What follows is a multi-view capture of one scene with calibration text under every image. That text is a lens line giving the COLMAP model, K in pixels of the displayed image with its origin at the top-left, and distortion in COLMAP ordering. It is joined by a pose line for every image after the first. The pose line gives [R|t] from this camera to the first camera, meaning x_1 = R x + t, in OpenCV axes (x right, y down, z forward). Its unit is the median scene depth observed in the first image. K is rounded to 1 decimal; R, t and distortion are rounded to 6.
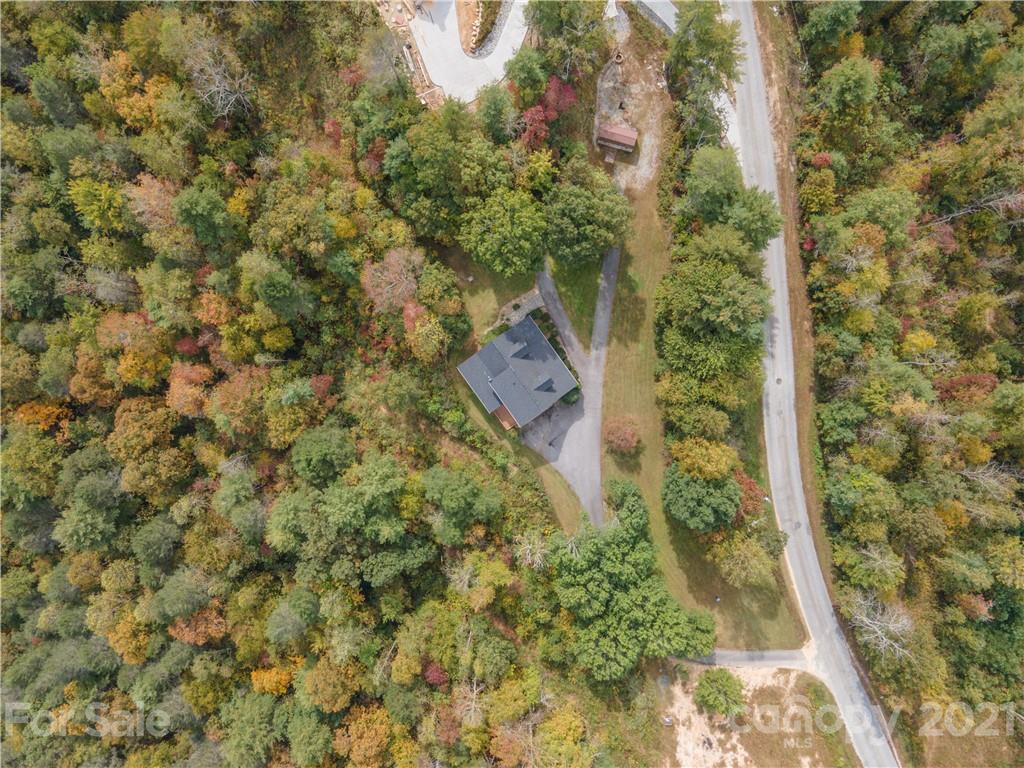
lens RADIAL K [[1170.0, 0, 516.3], [0, 1170.0, 388.7], [0, 0, 1]] dist [0.109640, 0.000000]
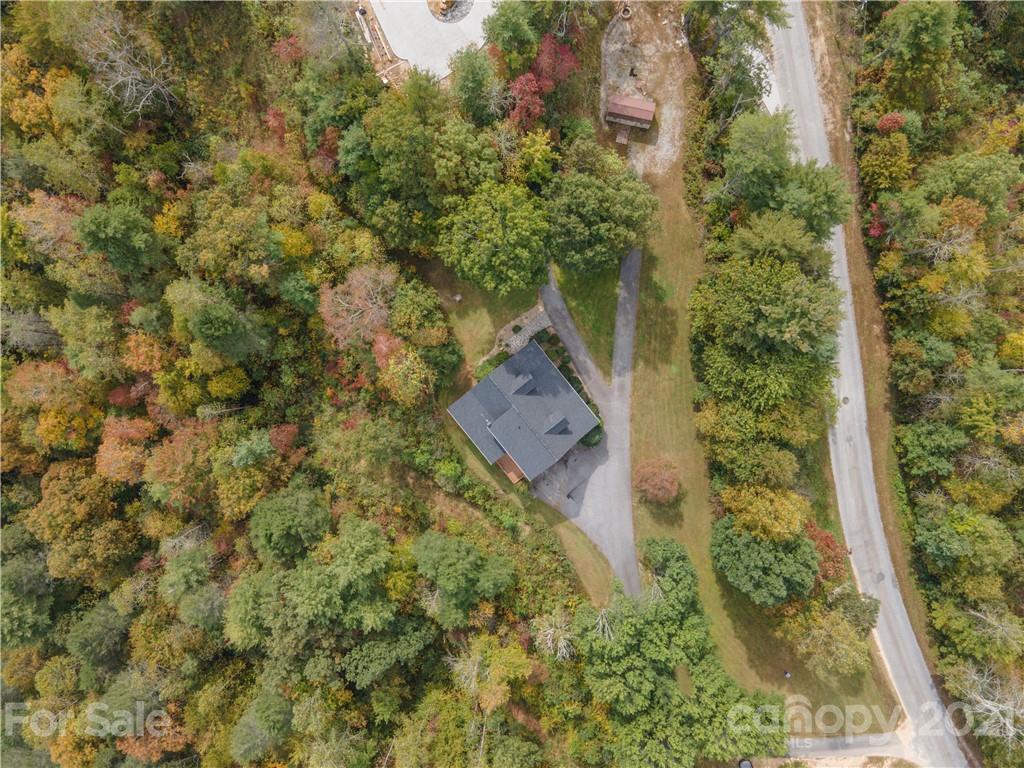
lens RADIAL K [[1170.0, 0, 510.0], [0, 1170.0, 387.4], [0, 0, 1]] dist [0.109640, 0.000000]
pose [[0.998254, -0.057416, -0.013836, 0.004320], [0.057417, 0.998350, -0.000287, -0.029962], [0.013830, -0.000508, 0.999904, 0.196143]]
